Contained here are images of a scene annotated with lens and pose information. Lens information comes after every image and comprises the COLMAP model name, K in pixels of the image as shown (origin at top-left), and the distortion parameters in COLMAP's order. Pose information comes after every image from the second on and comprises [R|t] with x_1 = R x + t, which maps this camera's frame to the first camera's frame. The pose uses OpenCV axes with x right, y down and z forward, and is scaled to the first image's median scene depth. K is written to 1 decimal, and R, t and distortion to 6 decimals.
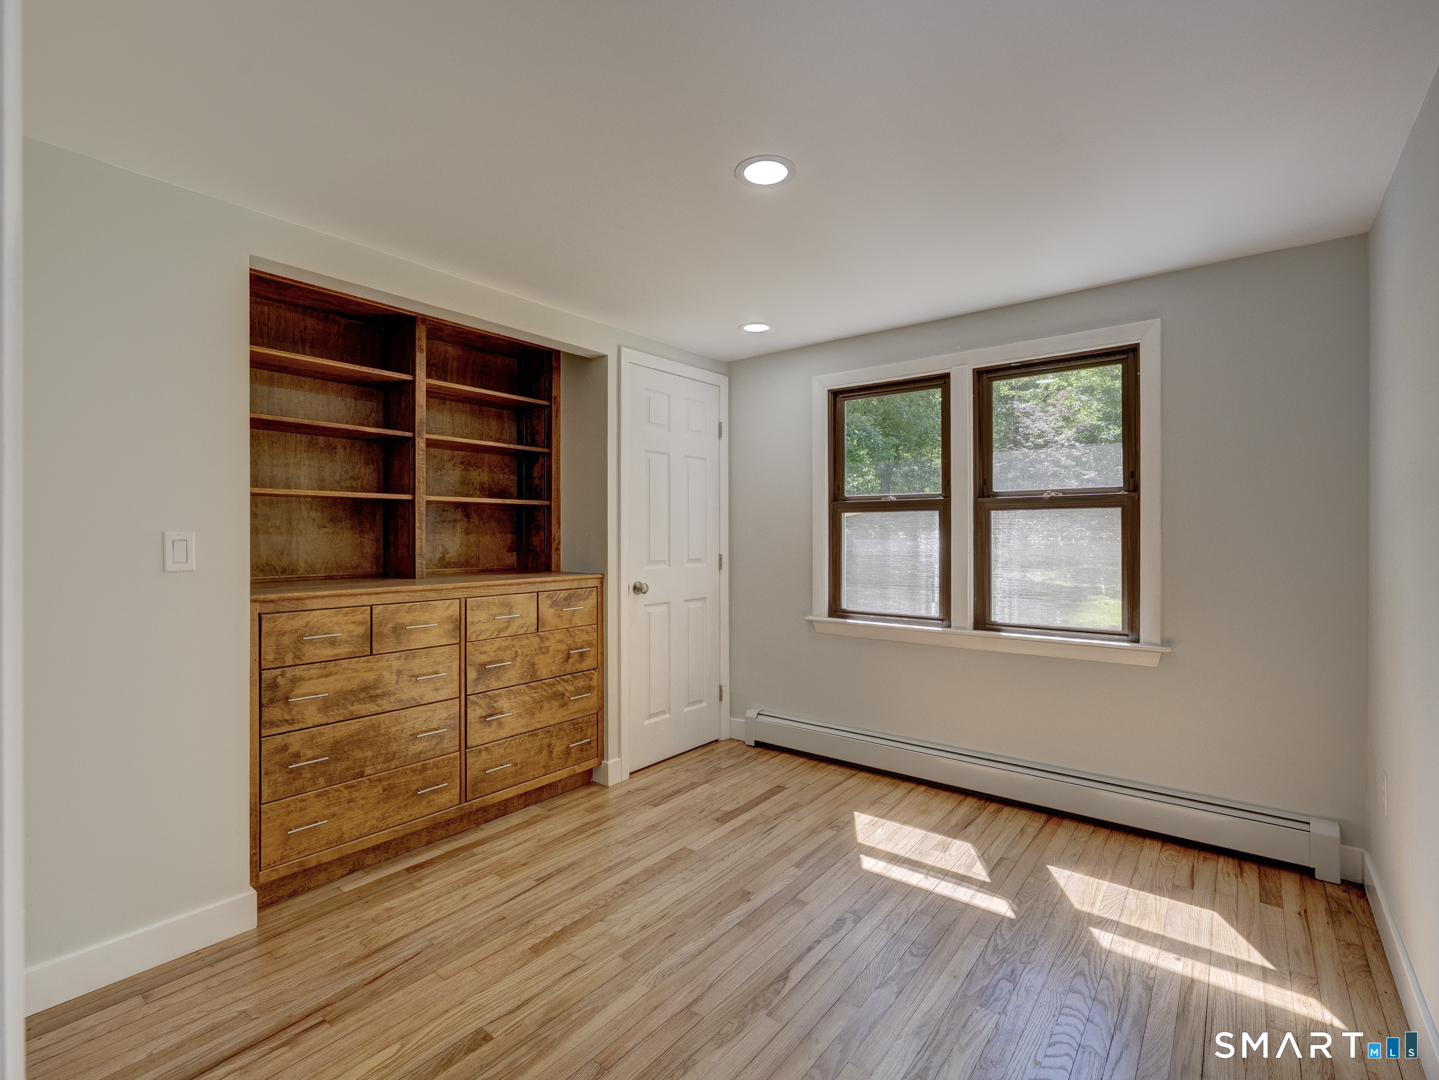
lens RADIAL K [[606.1, 0, 676.1], [0, 606.1, 543.1], [0, 0, 1]] dist [-0.008310, 0.000857]
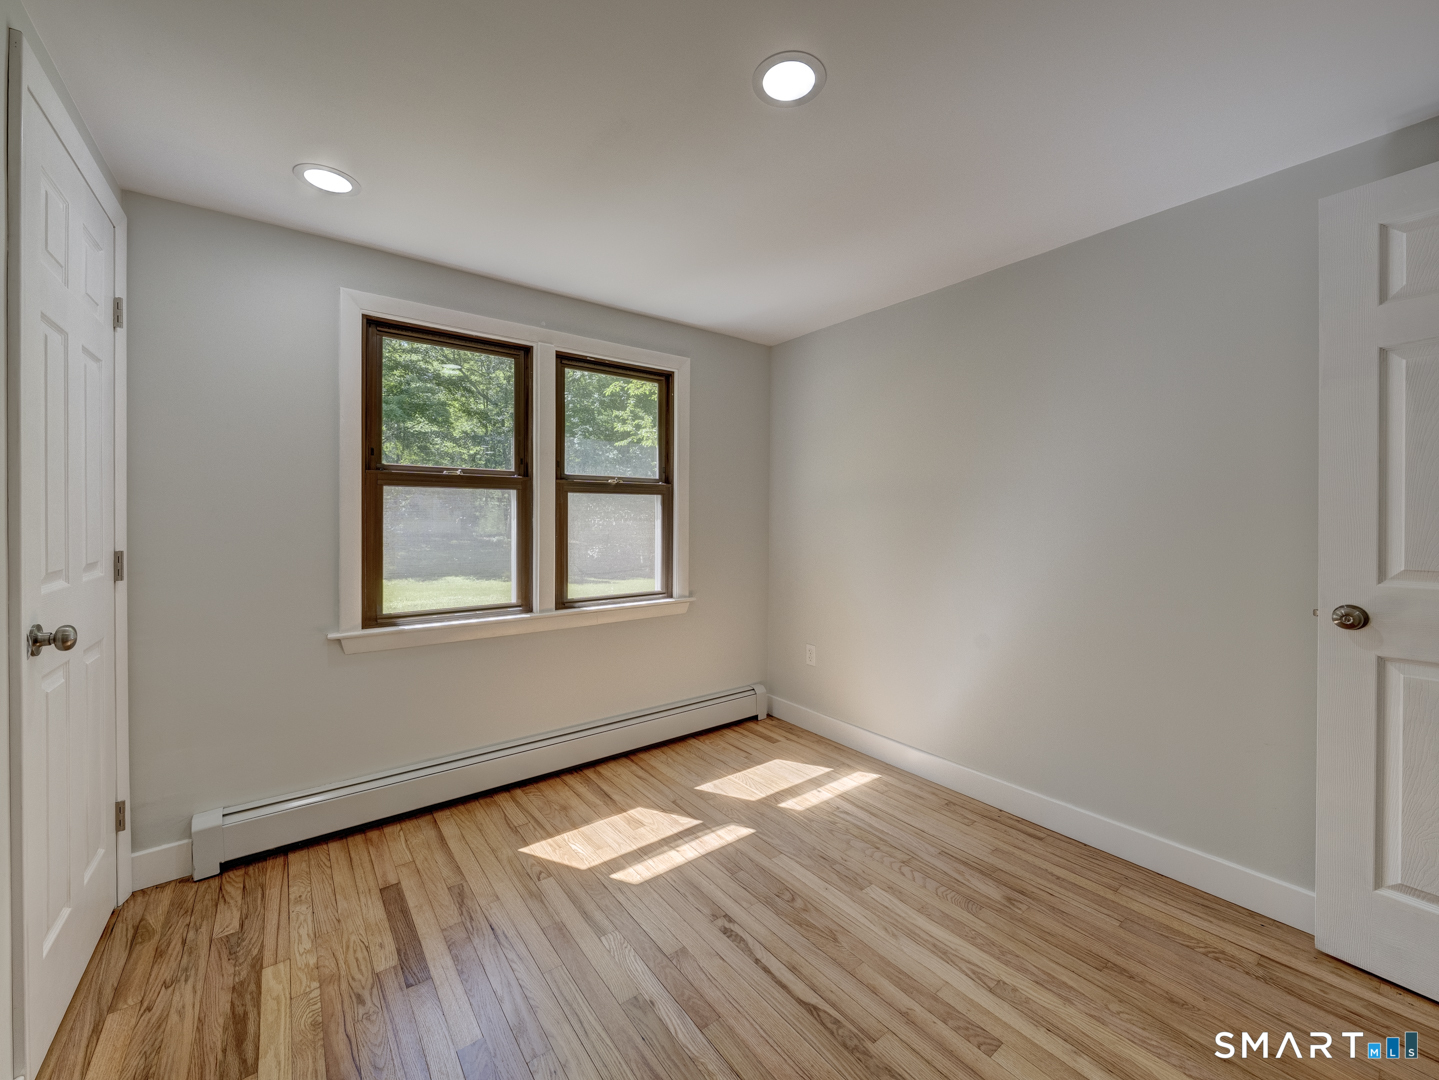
lens RADIAL K [[567.7, 0, 739.4], [0, 567.7, 524.9], [0, 0, 1]] dist [-0.002758, -0.000523]
pose [[0.240597, -0.017789, 0.970462, -0.394407], [0.006473, 0.999839, 0.016722, -0.014321], [-0.970604, 0.002259, 0.240674, 0.534868]]
